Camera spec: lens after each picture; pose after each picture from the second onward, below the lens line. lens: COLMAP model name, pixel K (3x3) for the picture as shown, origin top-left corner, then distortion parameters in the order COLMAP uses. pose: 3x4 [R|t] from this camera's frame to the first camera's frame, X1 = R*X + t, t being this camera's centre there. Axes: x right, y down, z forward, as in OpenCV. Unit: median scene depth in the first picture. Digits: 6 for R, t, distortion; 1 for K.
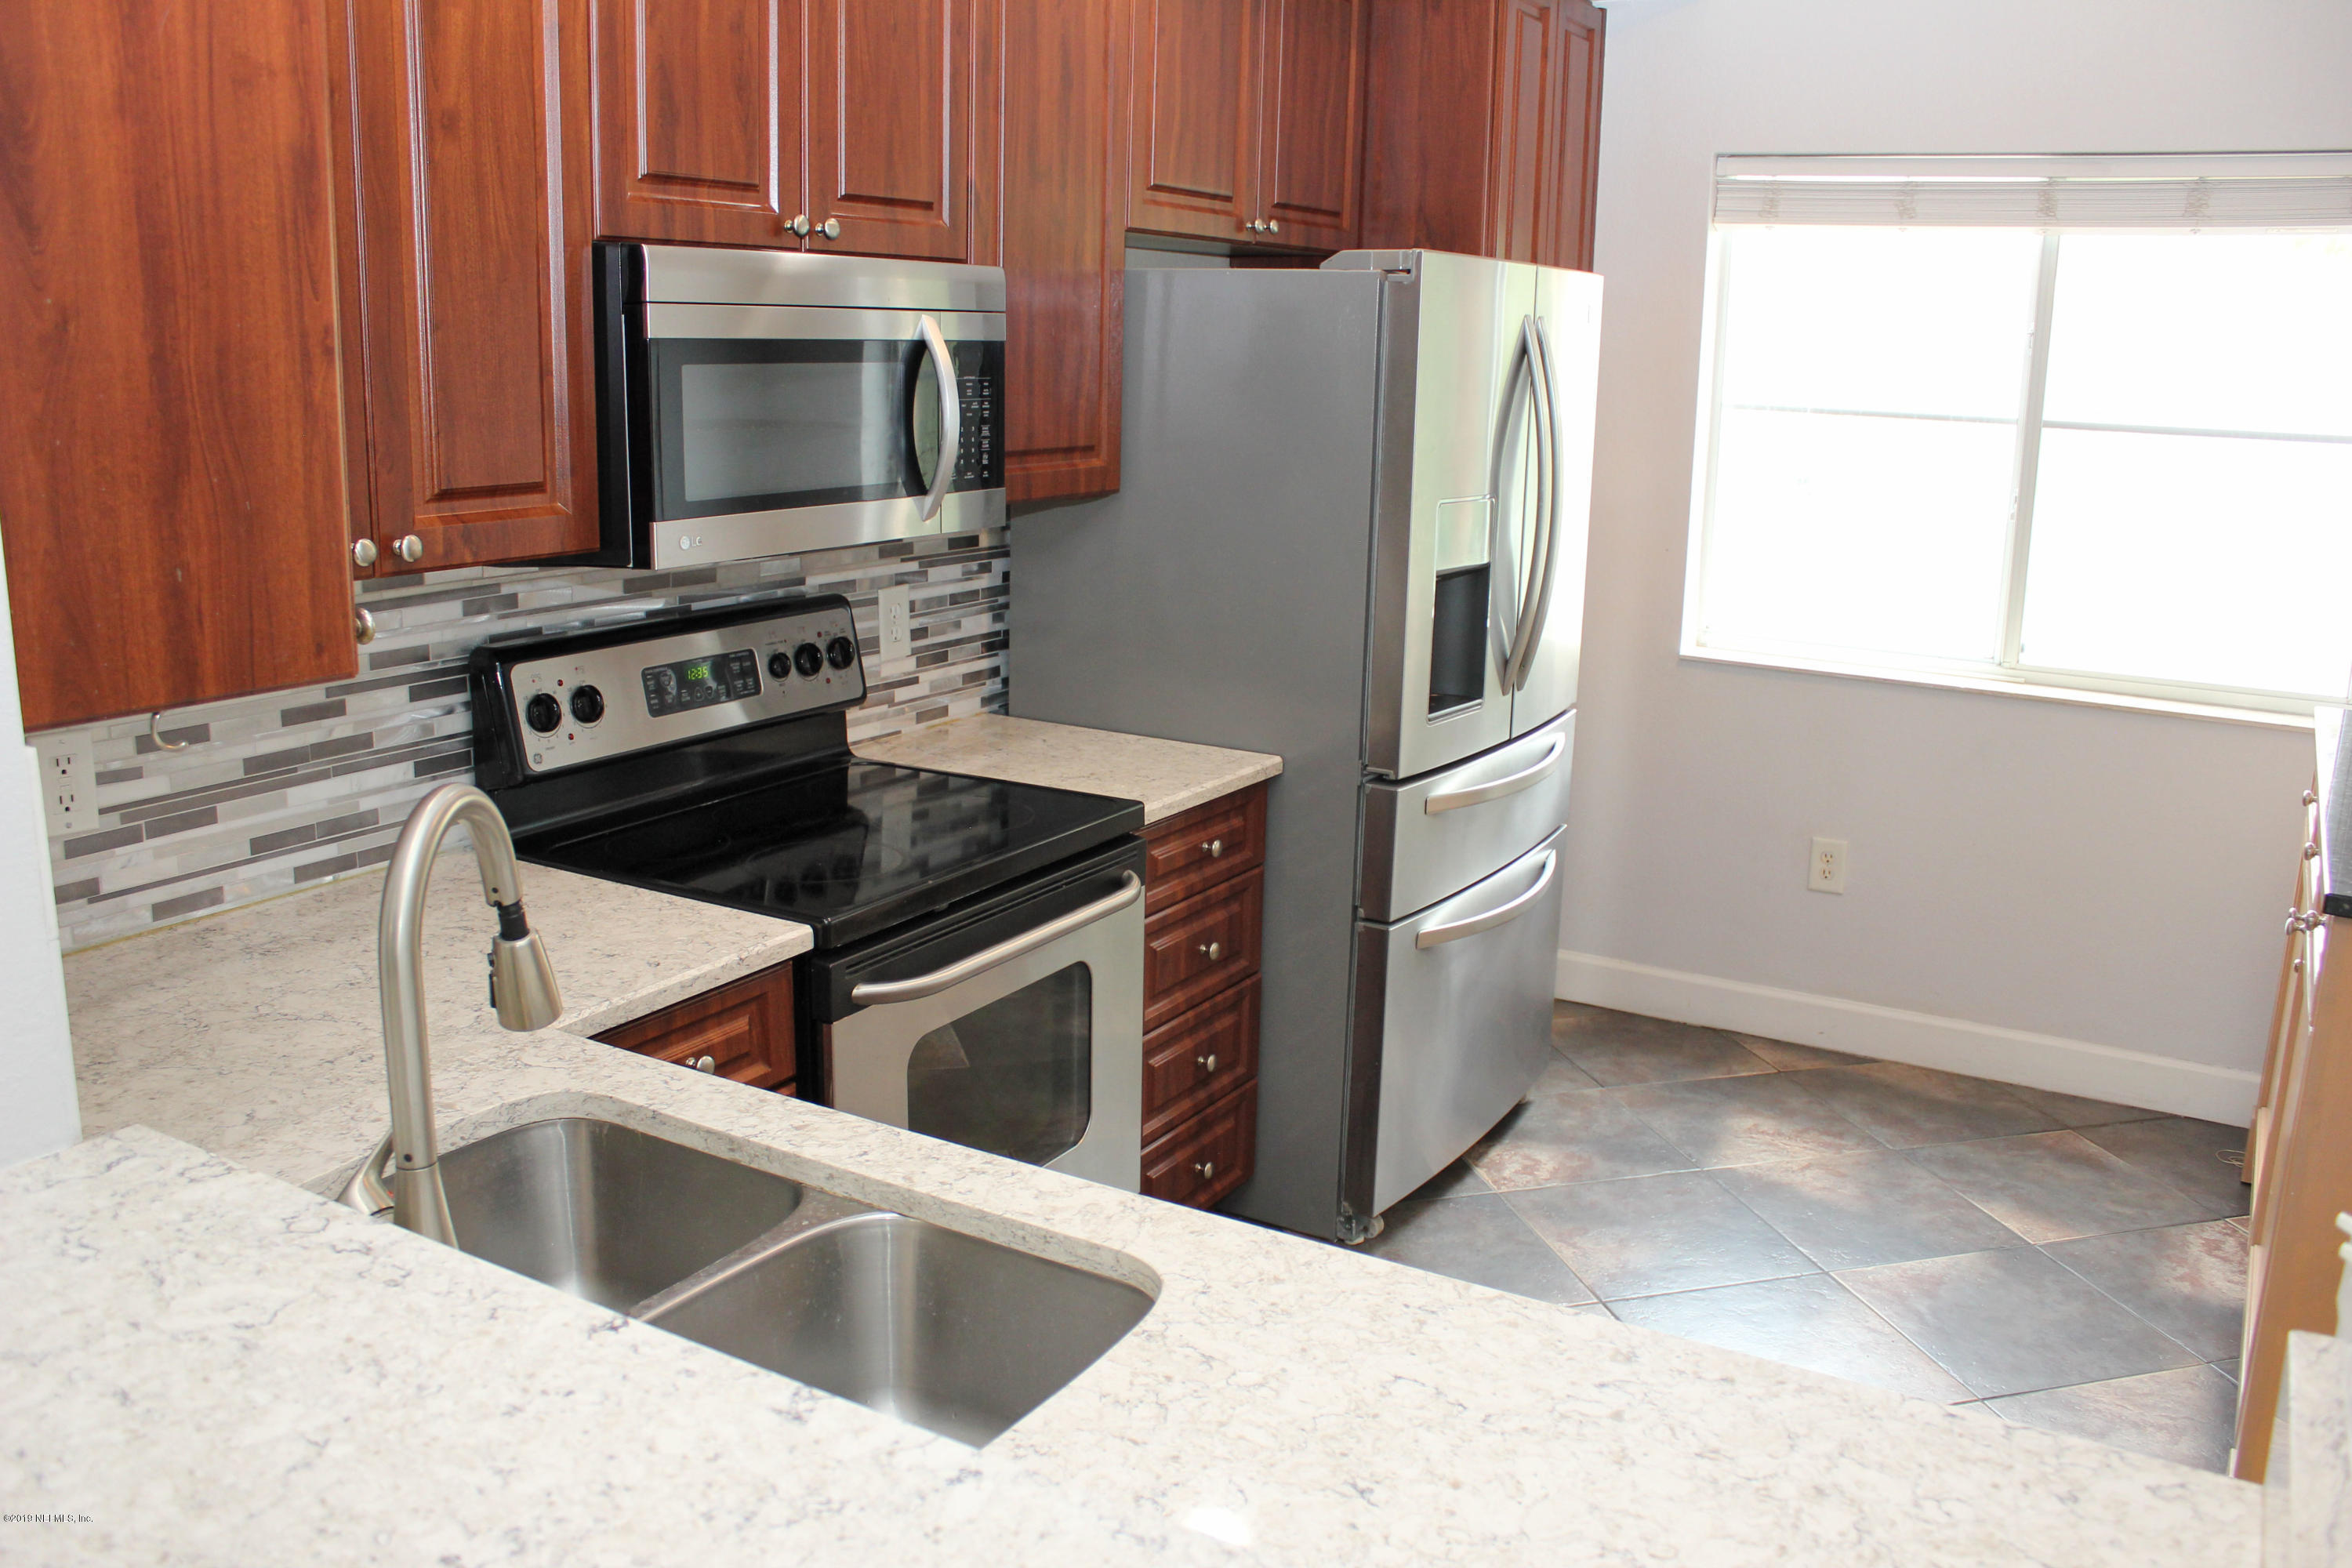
lens RADIAL K [[1941.1, 0, 1176.0], [0, 1941.1, 784.0], [0, 0, 1]] dist [-0.143603, 0.106468]
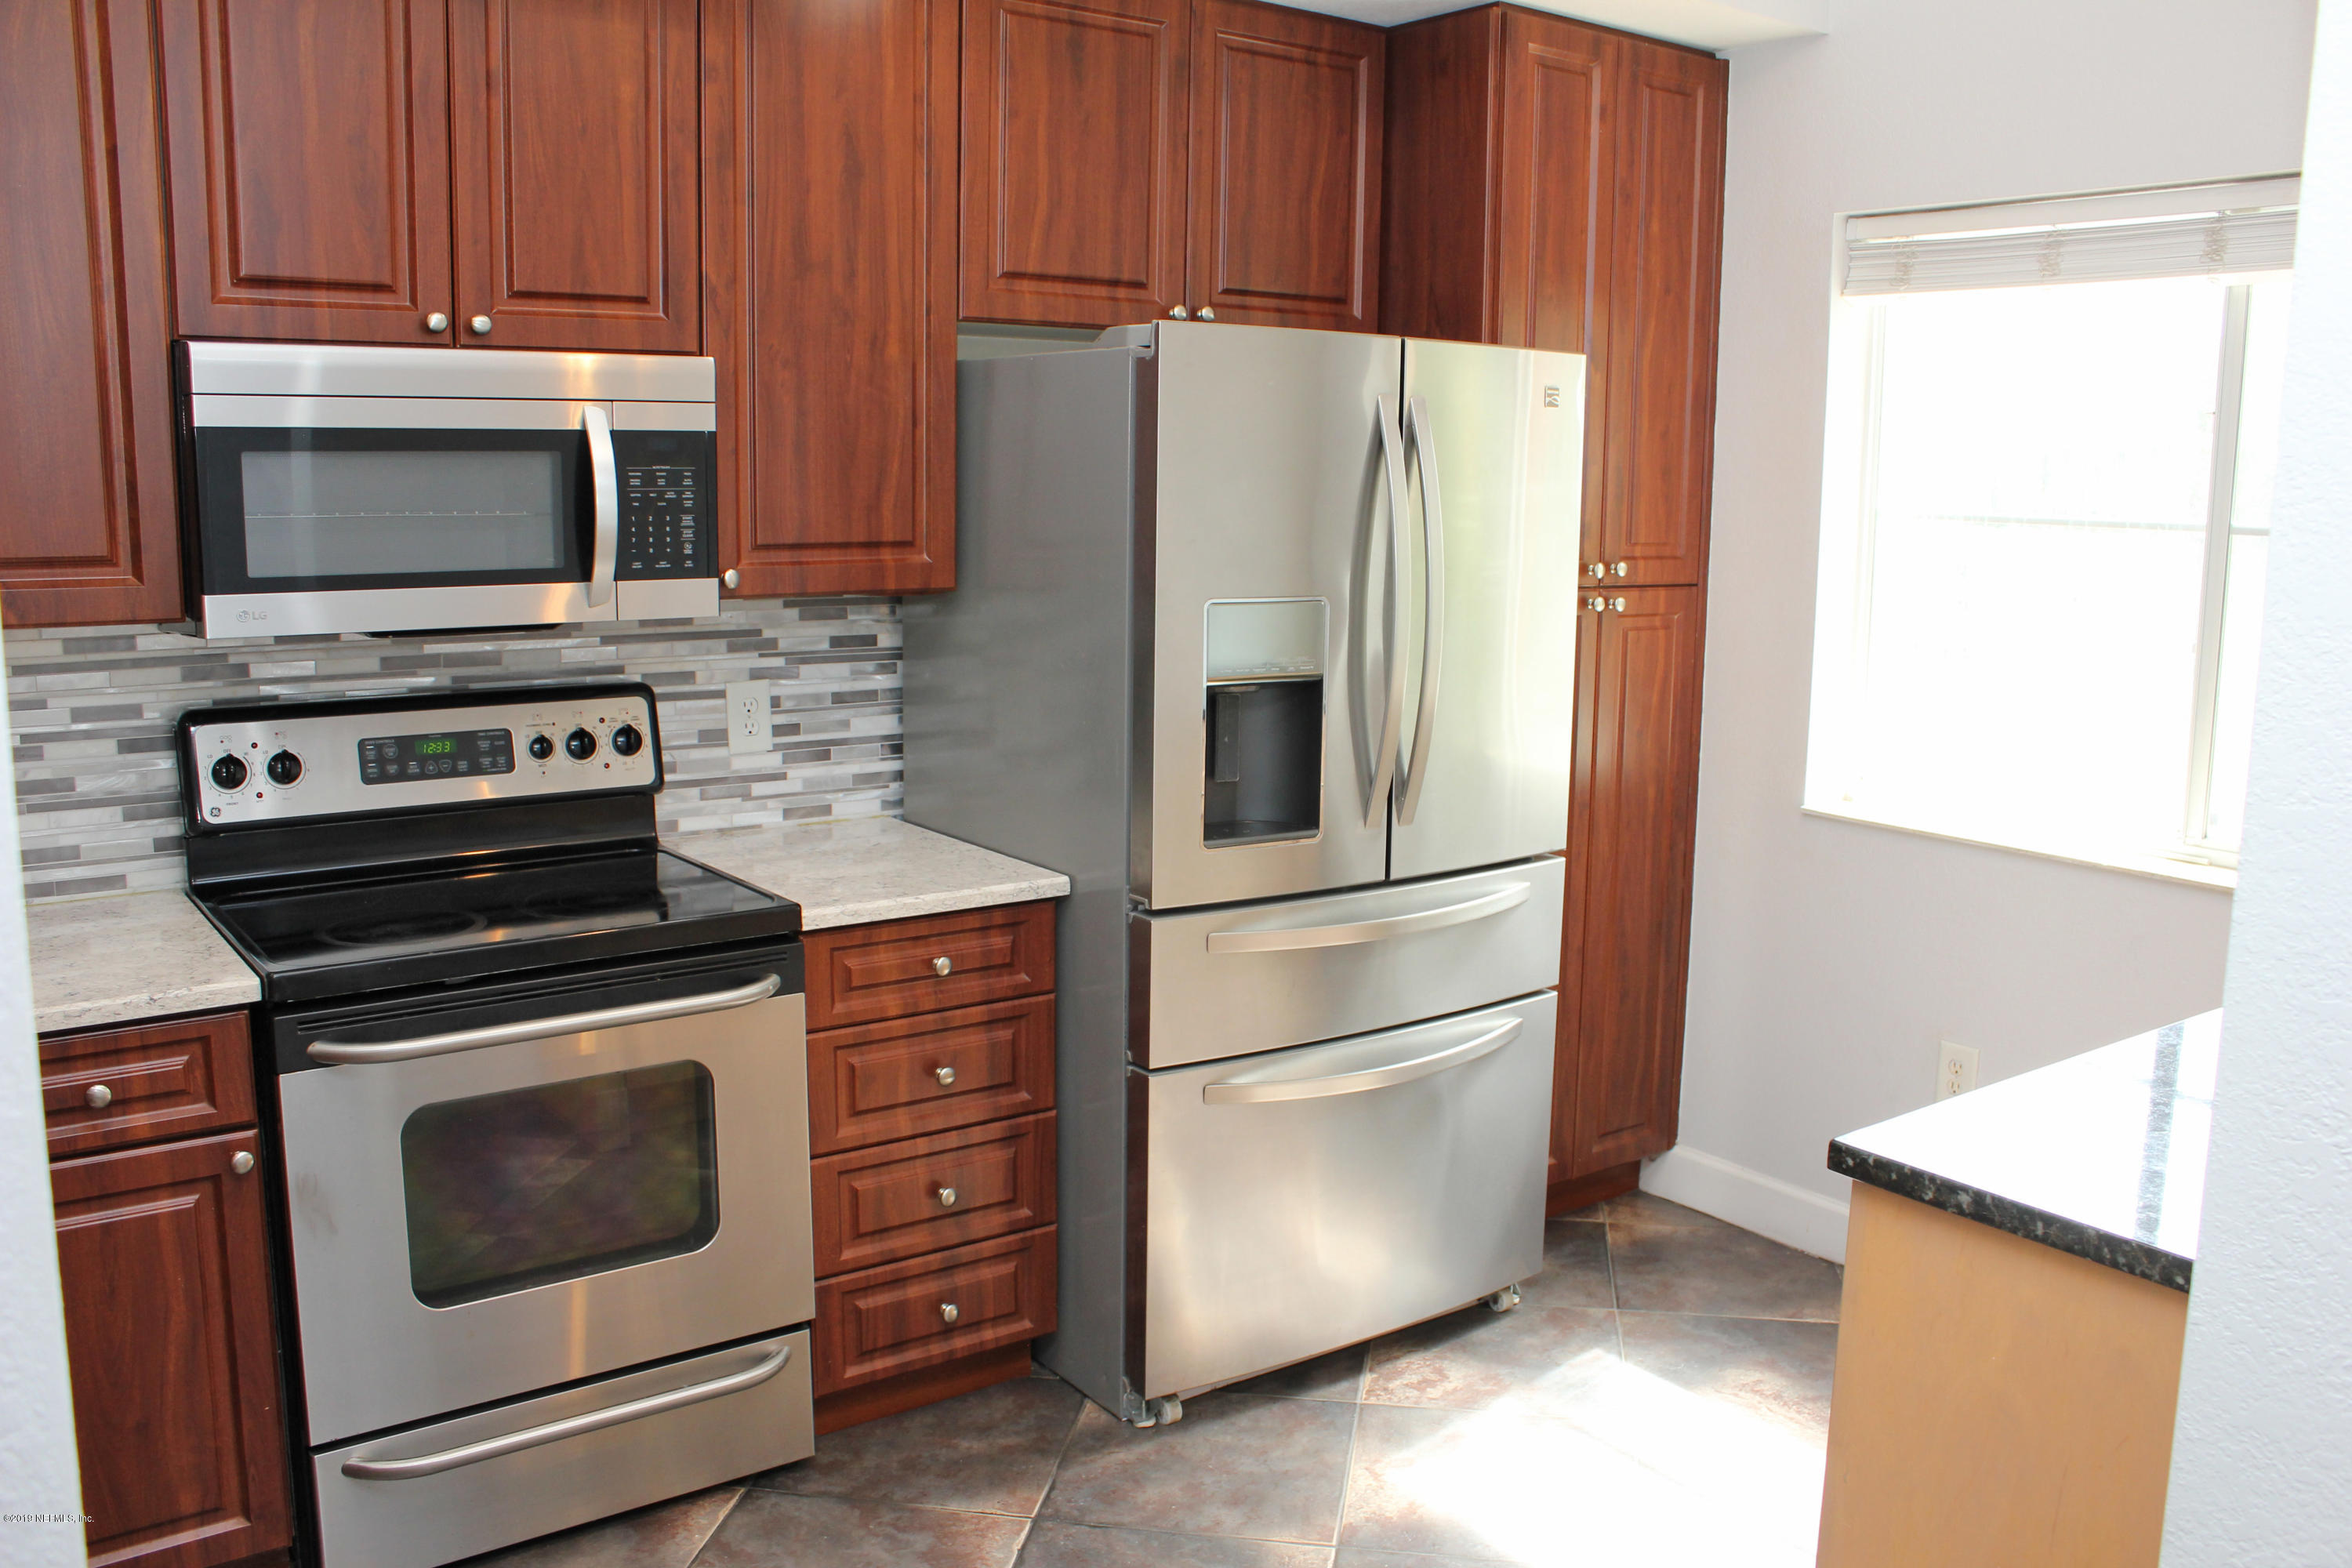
lens RADIAL K [[1958.0, 0, 1225.6], [0, 1958.0, 797.0], [0, 0, 1]] dist [-0.142727, 0.083262]
pose [[0.920107, 0.055622, -0.387698, 0.550147], [-0.082004, 0.995284, -0.051825, -0.011437], [0.382987, 0.079478, 0.920328, 0.195970]]
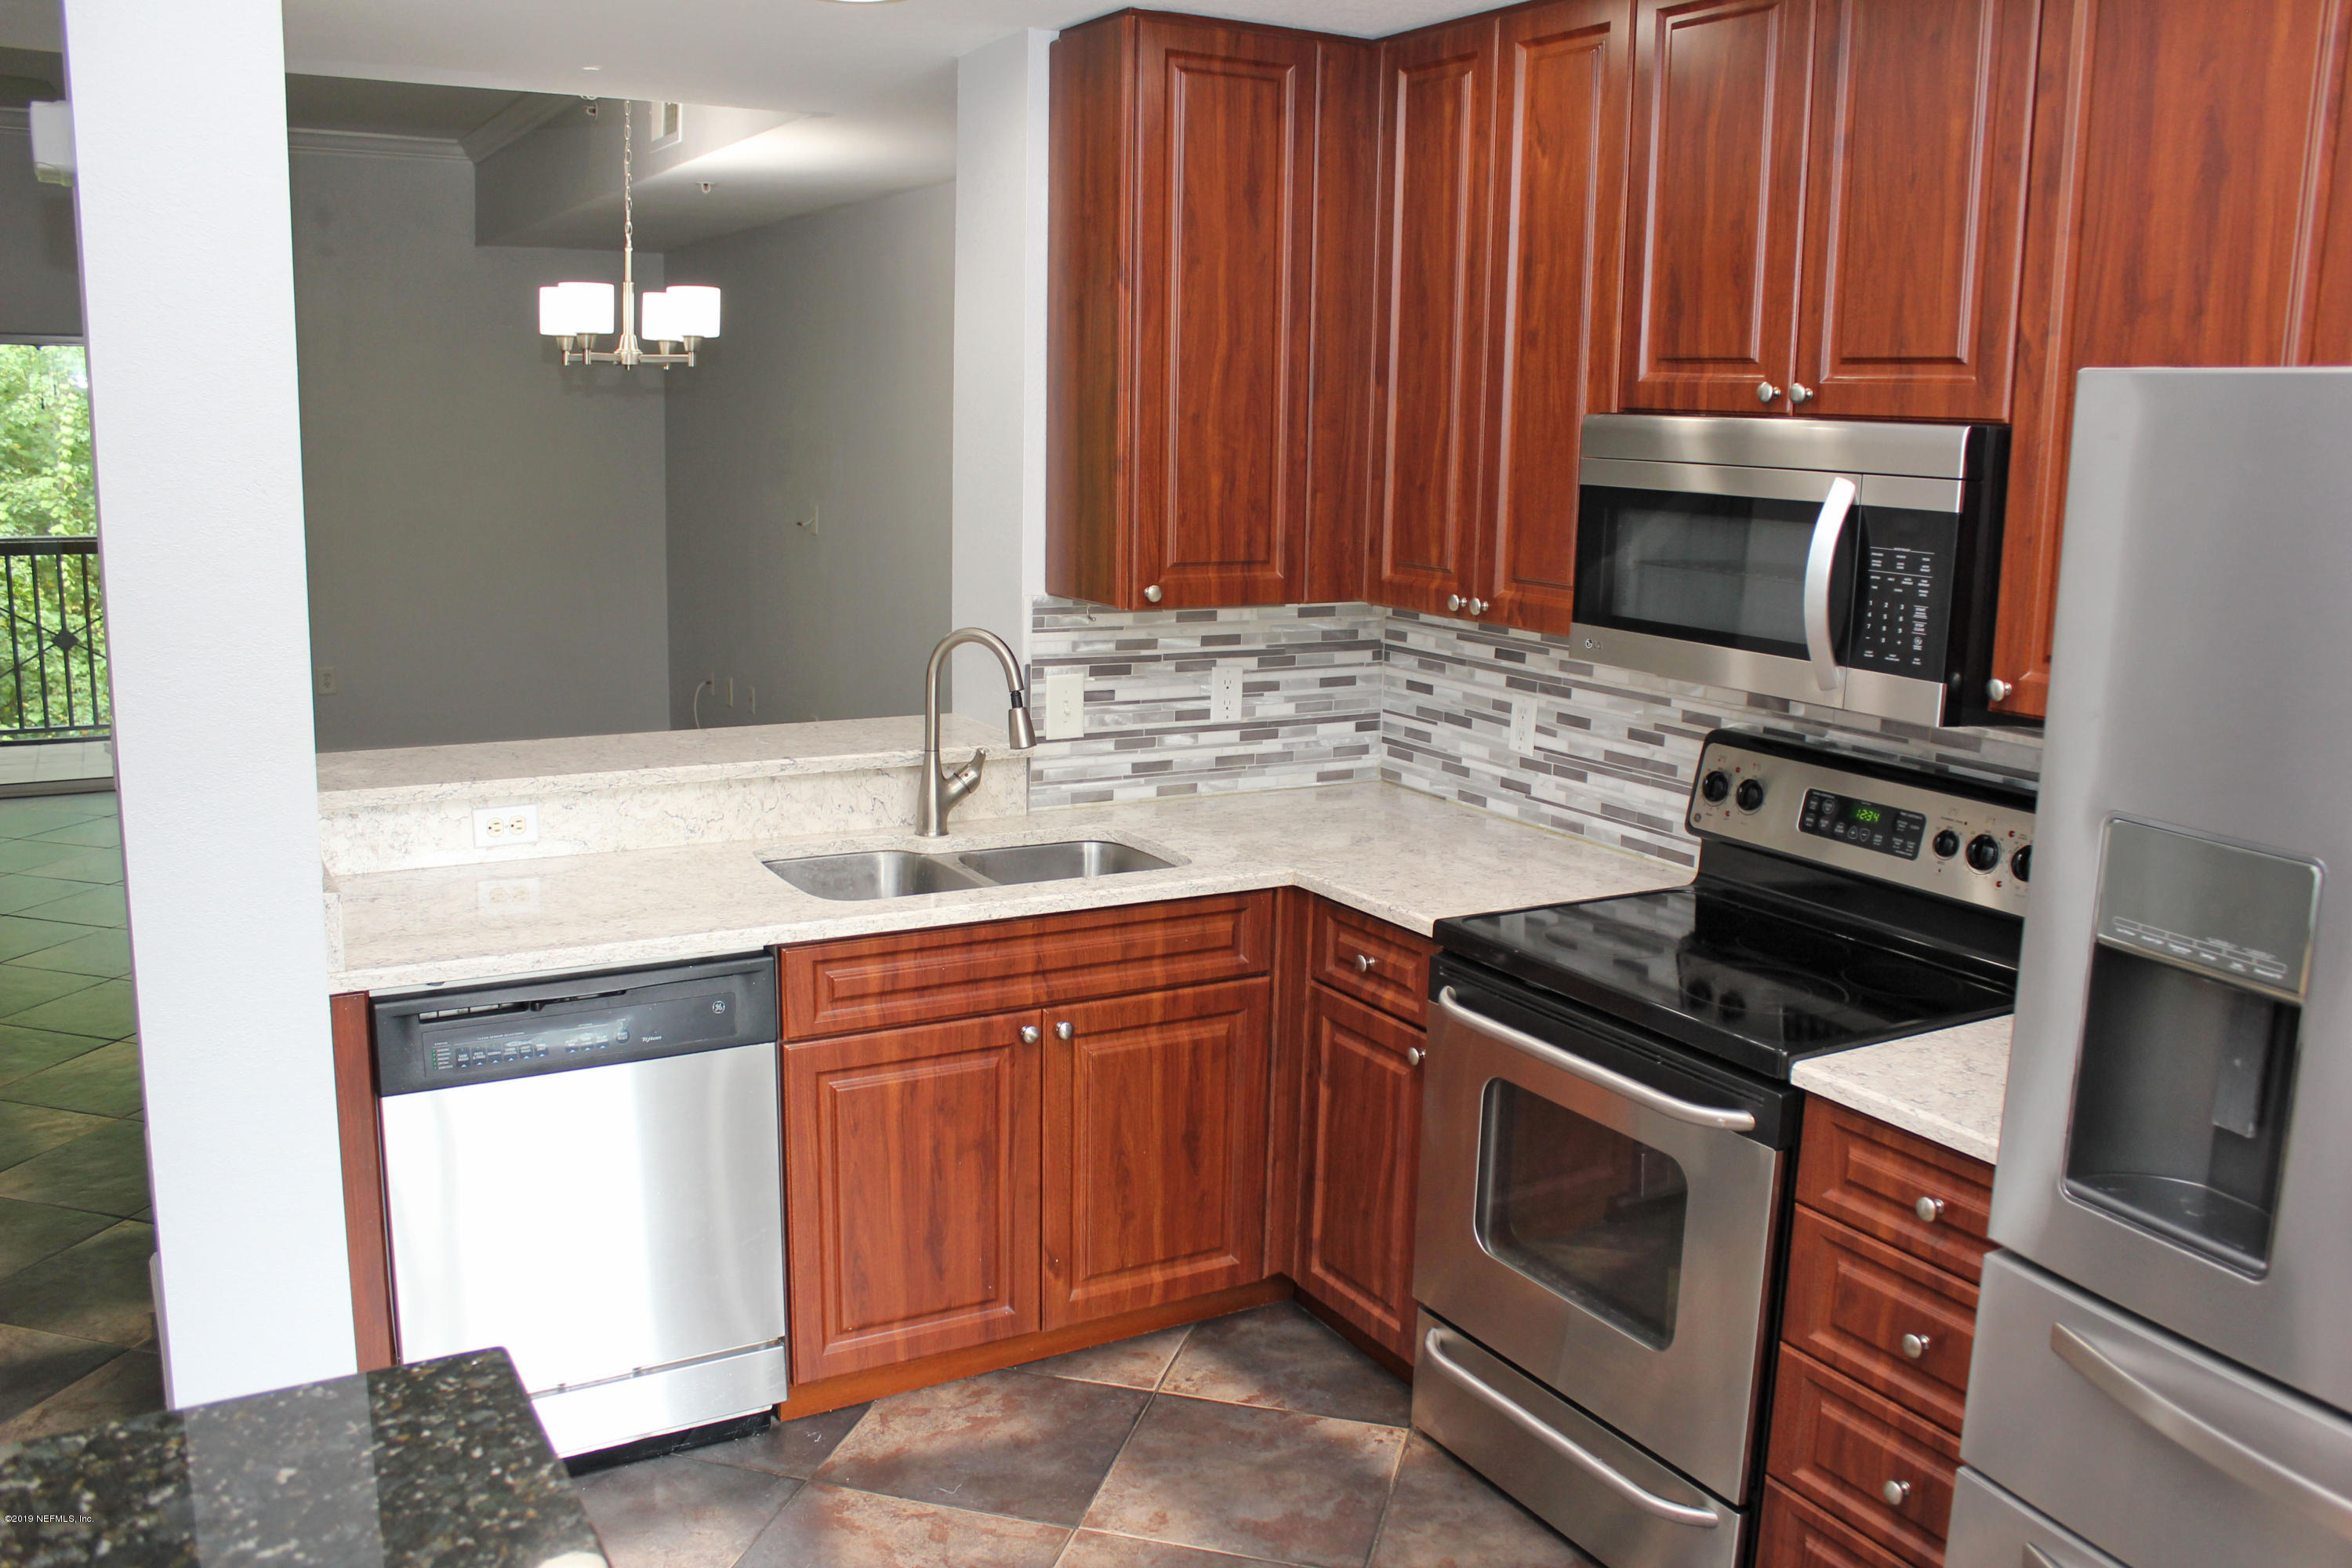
lens RADIAL K [[1941.1, 0, 1176.0], [0, 1941.1, 784.0], [0, 0, 1]] dist [-0.143603, 0.106468]
pose [[-0.500748, 0.128907, -0.855941, 0.813834], [-0.229231, 0.933794, 0.274738, -0.268253], [0.834688, 0.333783, -0.438046, 1.115012]]
